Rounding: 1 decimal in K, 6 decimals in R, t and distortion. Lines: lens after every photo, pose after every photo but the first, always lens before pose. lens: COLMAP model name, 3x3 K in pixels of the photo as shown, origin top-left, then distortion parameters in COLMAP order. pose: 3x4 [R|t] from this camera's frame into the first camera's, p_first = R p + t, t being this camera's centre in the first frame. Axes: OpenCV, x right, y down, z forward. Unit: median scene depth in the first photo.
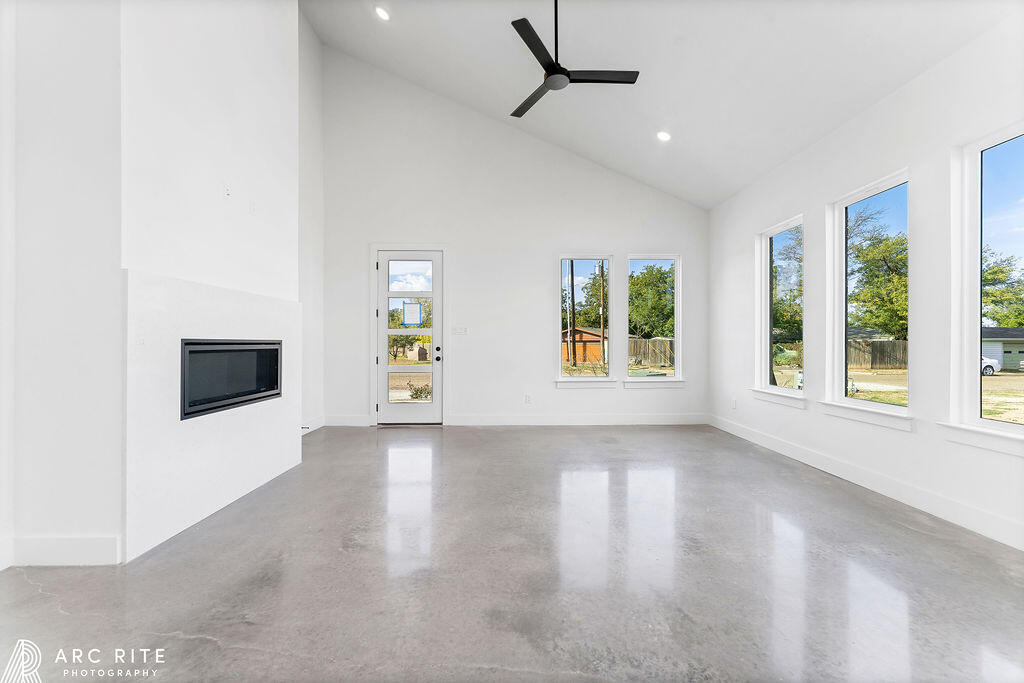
lens RADIAL K [[421.4, 0, 516.9], [0, 421.4, 345.8], [0, 0, 1]] dist [0.002940, 0.000062]
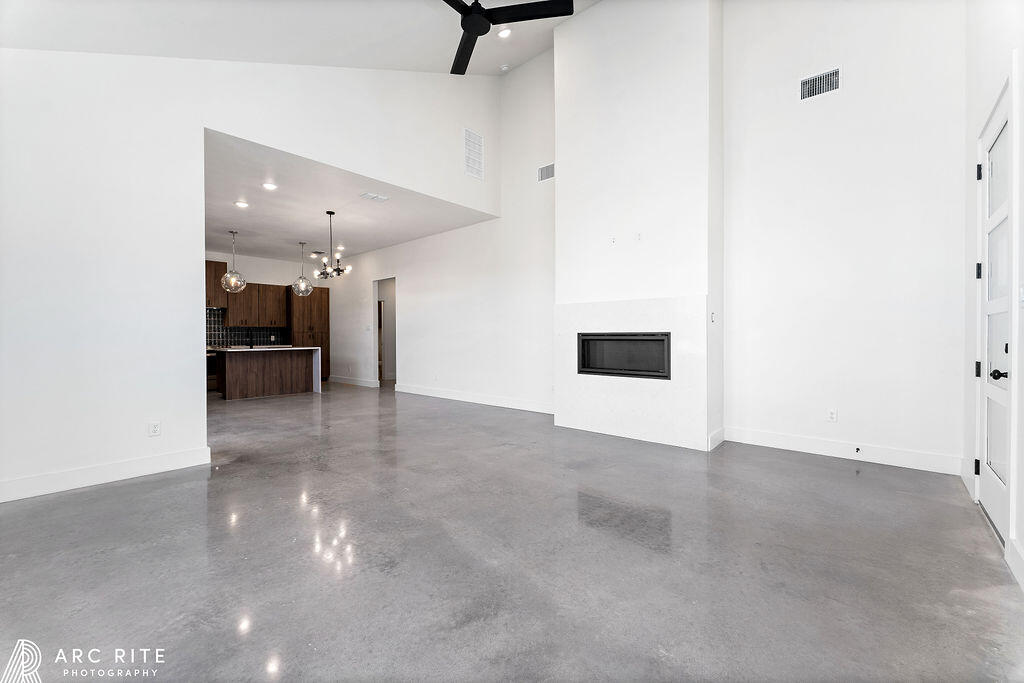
lens RADIAL K [[421.4, 0, 510.1], [0, 421.4, 340.4], [0, 0, 1]] dist [0.002940, 0.000062]
pose [[-0.689527, 0.010089, -0.724189, 0.398900], [-0.000628, 0.999894, 0.014527, -0.004510], [0.724259, 0.010472, -0.689448, 0.984265]]
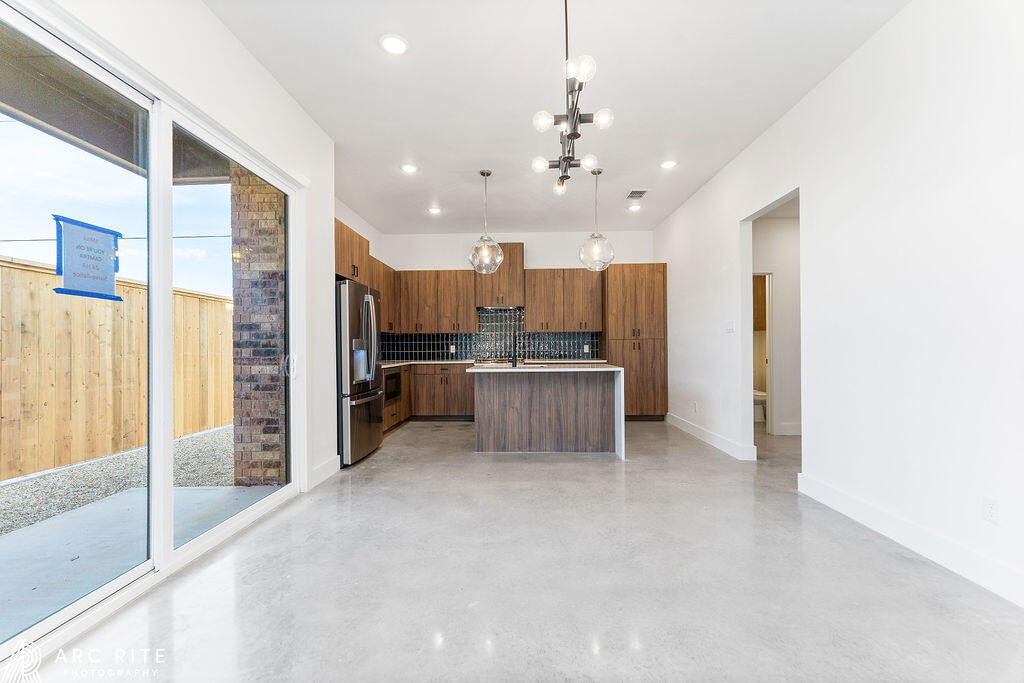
lens RADIAL K [[421.4, 0, 510.5], [0, 421.4, 351.1], [0, 0, 1]] dist [0.002940, 0.000062]
pose [[-0.998569, 0.006290, 0.053114, 0.191142], [0.007179, 0.999837, 0.016557, -0.003305], [-0.053001, 0.016915, -0.998451, 0.638994]]
